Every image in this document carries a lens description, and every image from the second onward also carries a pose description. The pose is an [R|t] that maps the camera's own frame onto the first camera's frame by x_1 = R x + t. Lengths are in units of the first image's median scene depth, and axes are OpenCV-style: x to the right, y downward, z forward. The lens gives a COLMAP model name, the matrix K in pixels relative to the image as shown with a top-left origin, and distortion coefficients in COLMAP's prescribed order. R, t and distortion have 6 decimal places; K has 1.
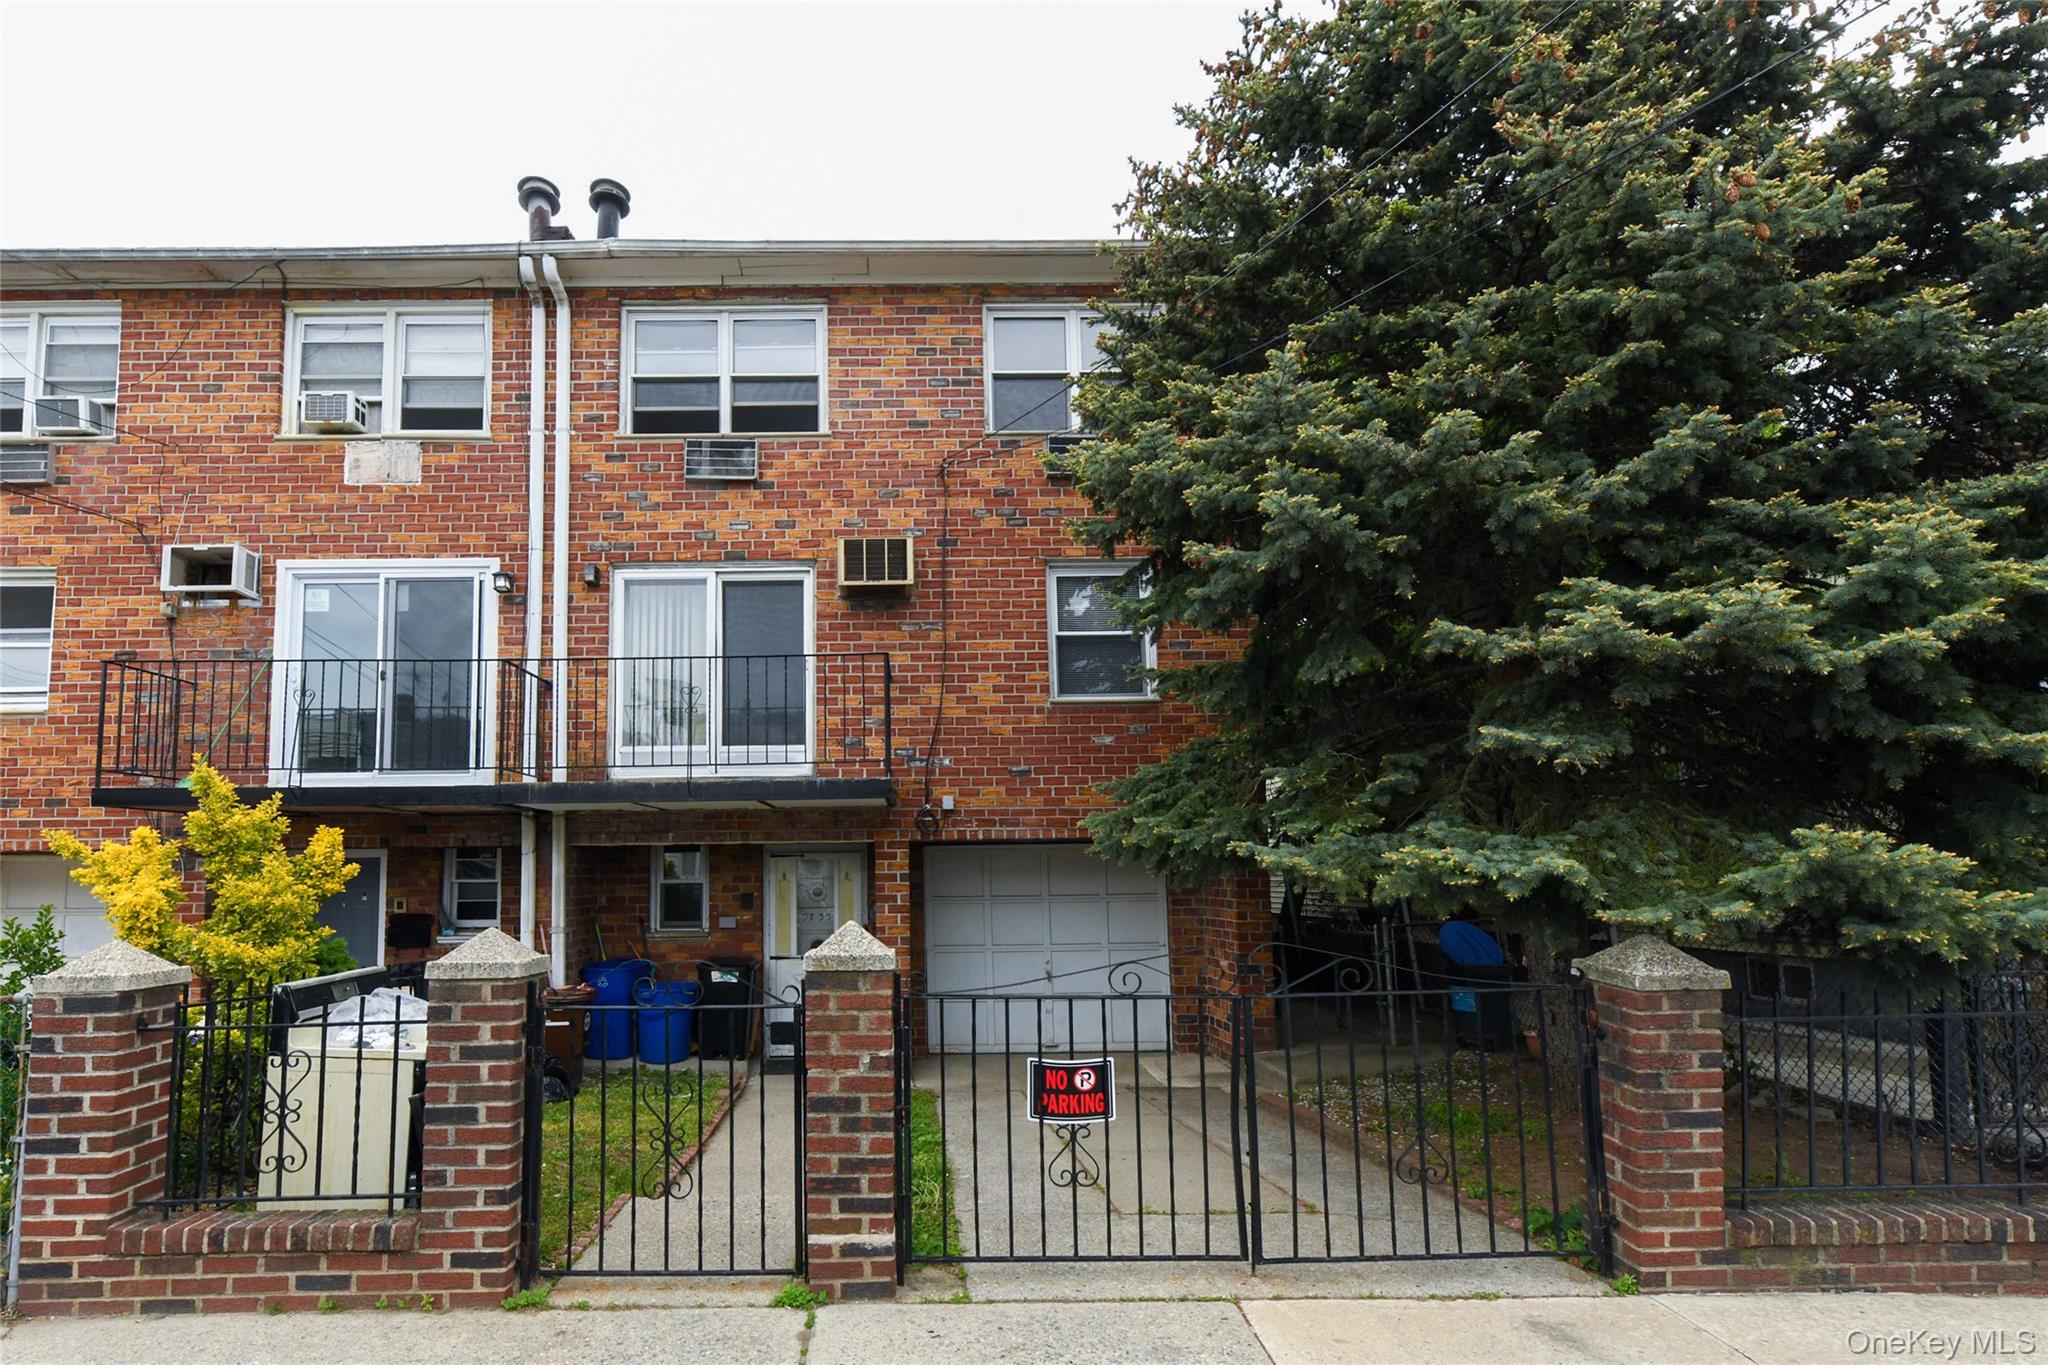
lens RADIAL K [[848.5, 0, 944.4], [0, 848.5, 763.4], [0, 0, 1]] dist [0.004964, -0.003037]
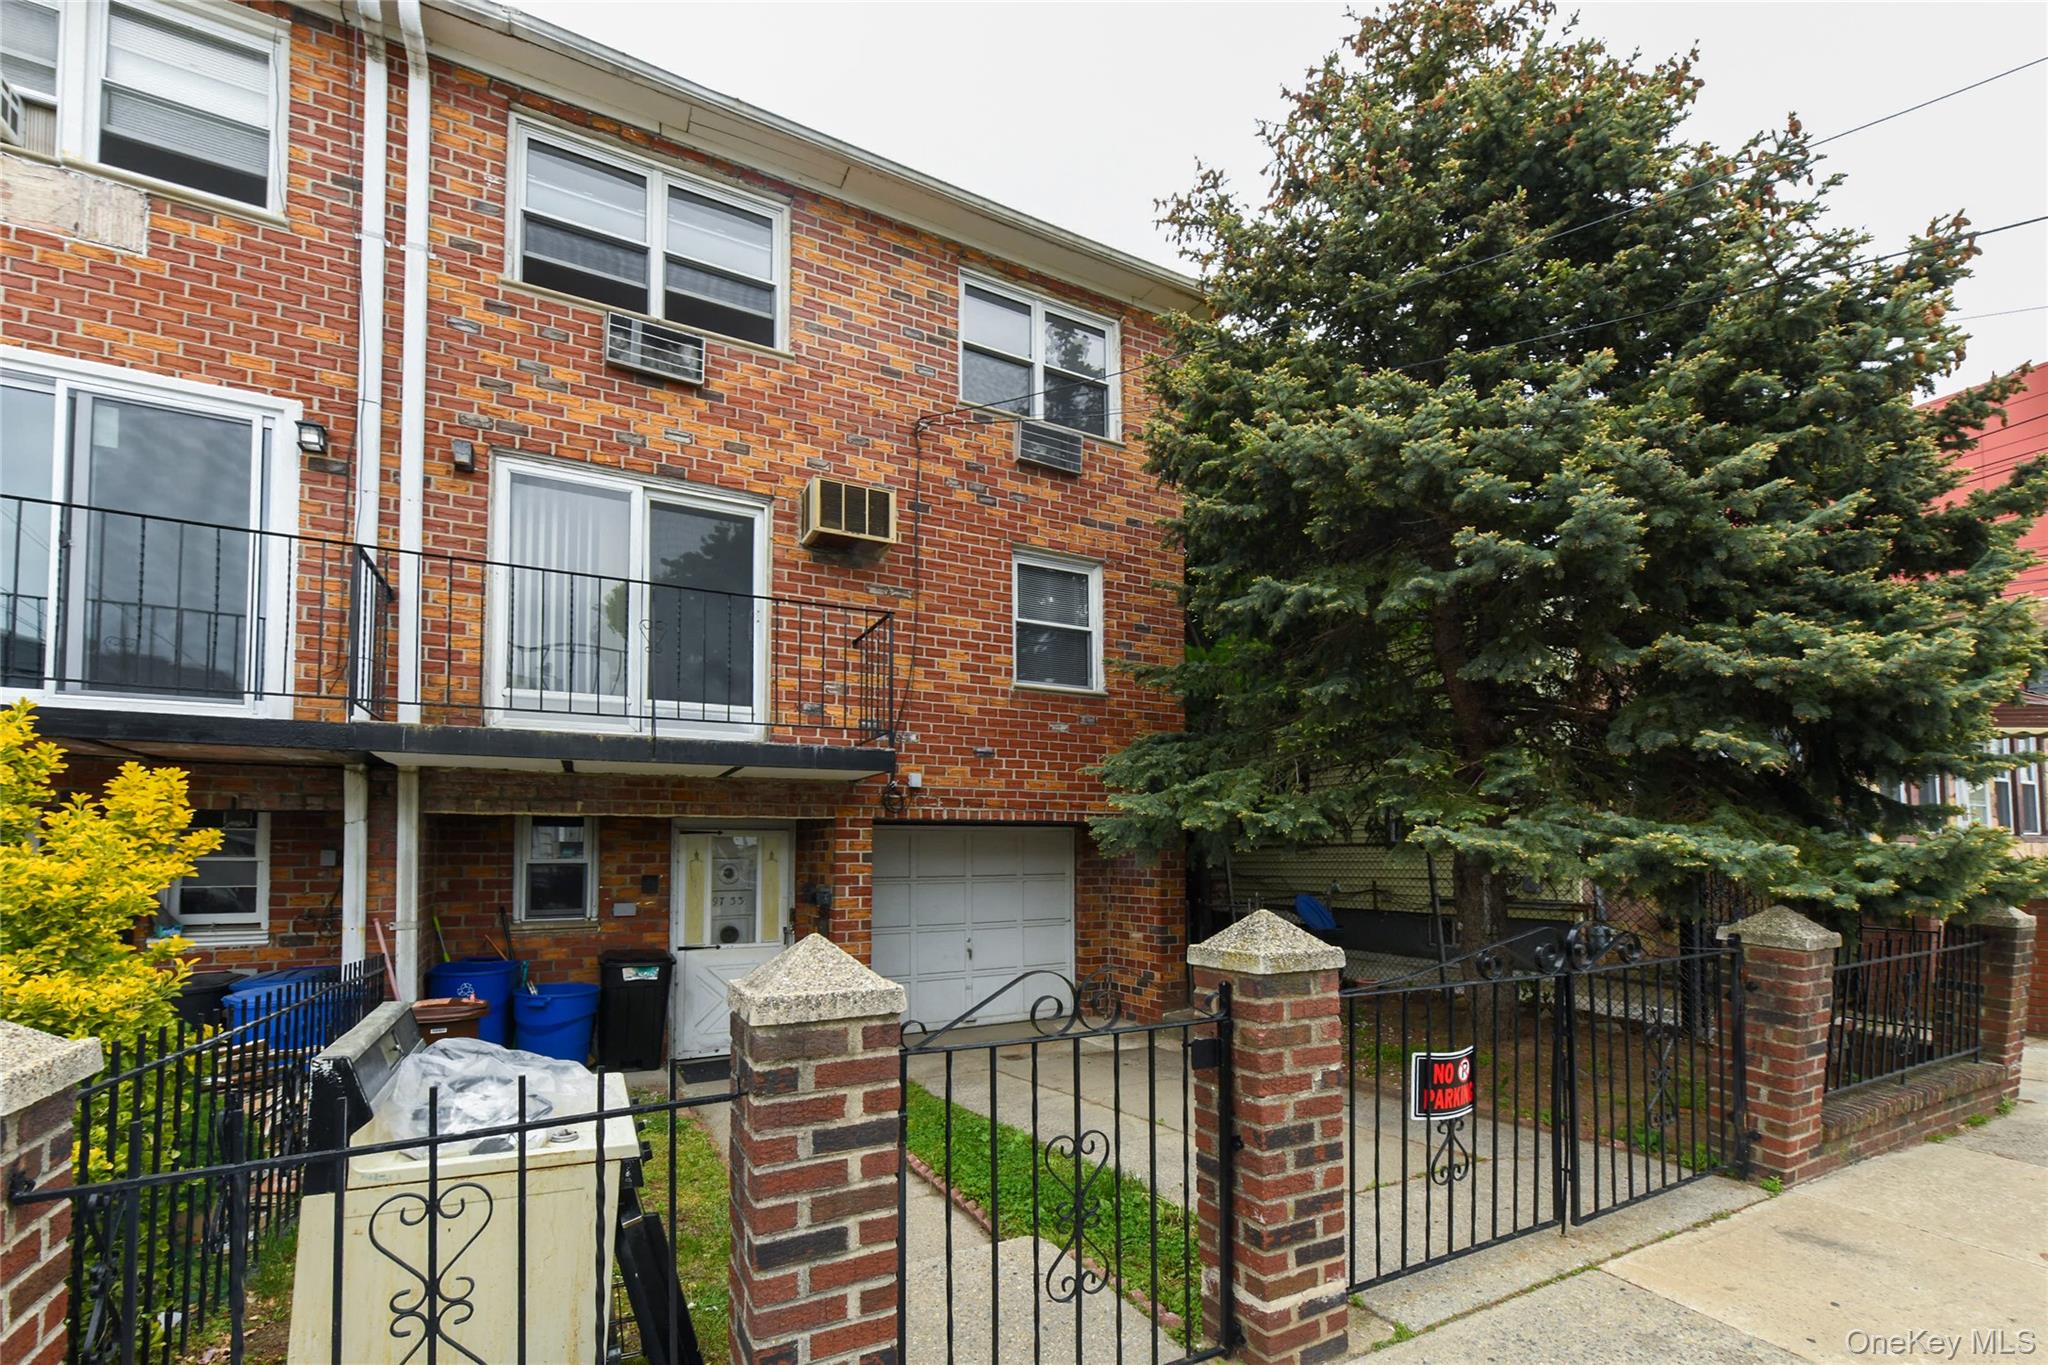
lens RADIAL K [[762.2, 0, 1026.8], [0, 762.2, 790.8], [0, 0, 1]] dist [0.001689, -0.000542]
pose [[0.905953, 0.042780, 0.421211, -0.239200], [-0.061498, 0.997627, 0.030950, 0.023426], [-0.418887, -0.053943, 0.906435, 0.164059]]
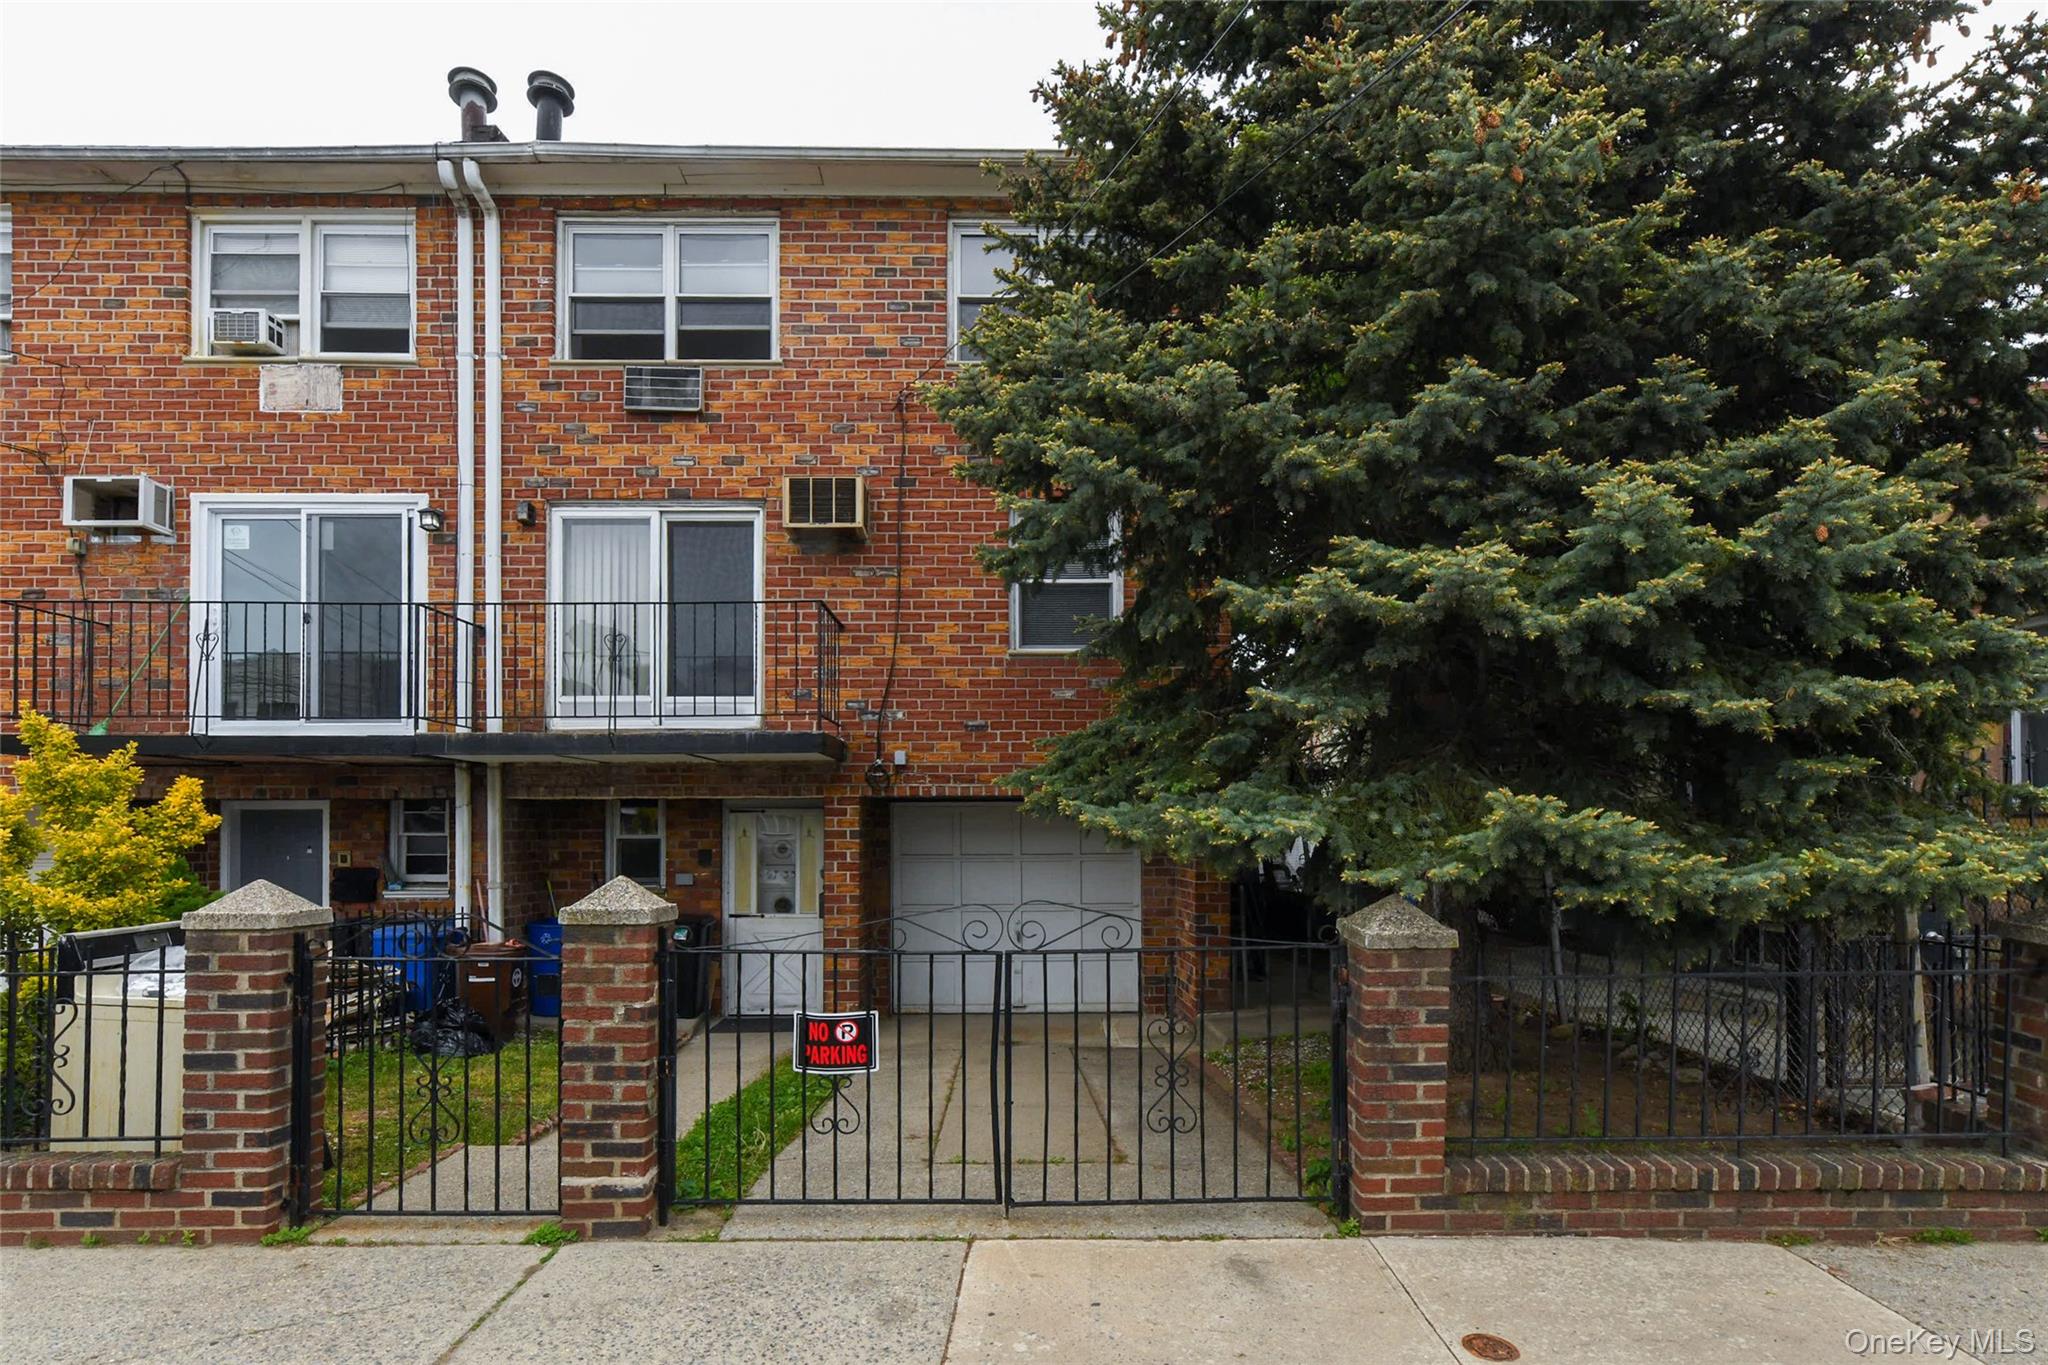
lens RADIAL K [[899.1, 0, 1023.7], [0, 899.1, 774.9], [0, 0, 1]] dist [0.003068, -0.002183]
pose [[0.999930, 0.008824, 0.007857, 0.134401], [-0.009322, 0.997785, 0.065858, -0.002777], [-0.007258, -0.065927, 0.997798, -0.020487]]
